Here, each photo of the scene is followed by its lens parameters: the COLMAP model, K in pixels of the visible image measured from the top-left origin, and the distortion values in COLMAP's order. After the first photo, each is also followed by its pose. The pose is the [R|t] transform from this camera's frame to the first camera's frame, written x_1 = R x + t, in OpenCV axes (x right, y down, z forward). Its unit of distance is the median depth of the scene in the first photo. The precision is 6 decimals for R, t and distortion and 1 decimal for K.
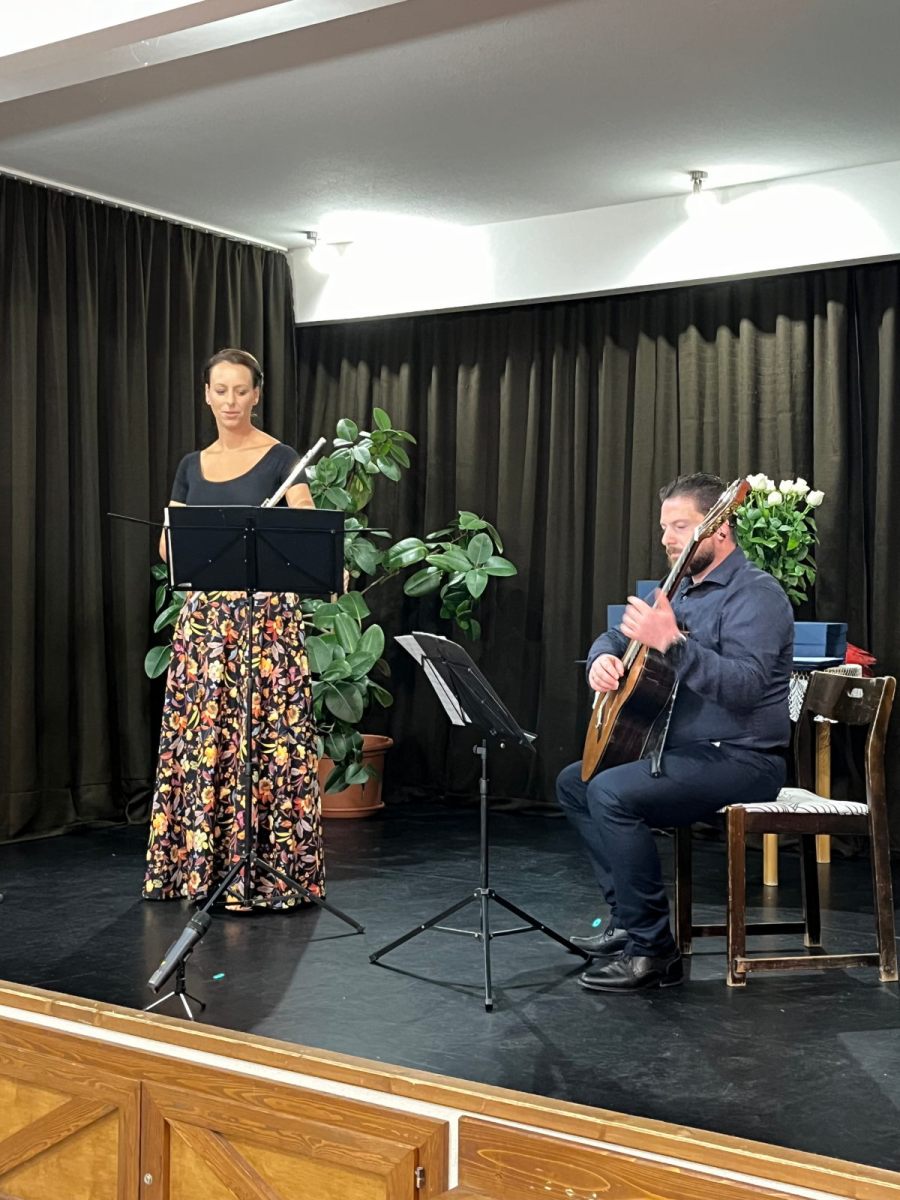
lens RADIAL K [[1617.9, 0, 444.6], [0, 1617.9, 617.3], [0, 0, 1]] dist [0.073197, 0.000000]
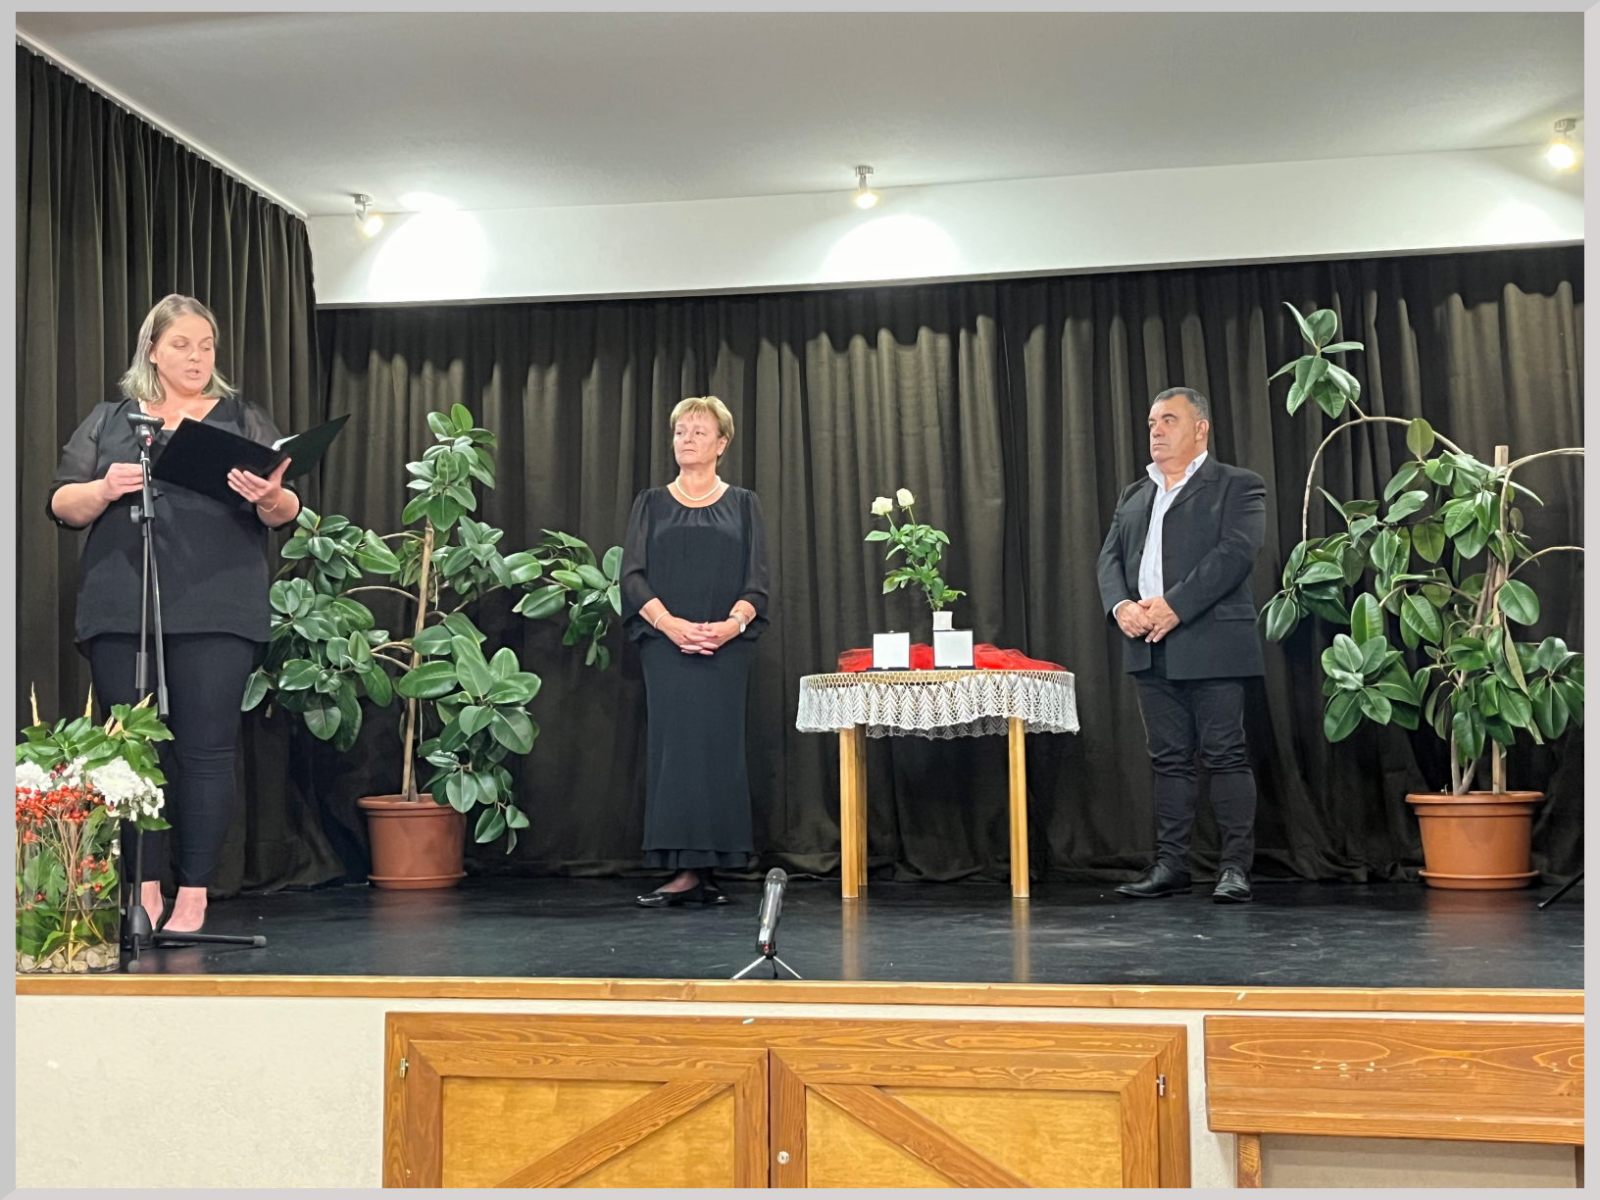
lens RADIAL K [[1949.0, 0, 795.5], [0, 1949.0, 620.8], [0, 0, 1]] dist [0.064187, 0.000000]
pose [[0.907292, 0.012246, 0.420323, -0.345803], [0.021088, 0.996993, -0.074565, 0.072135], [-0.419973, 0.076516, 0.904305, 0.003963]]
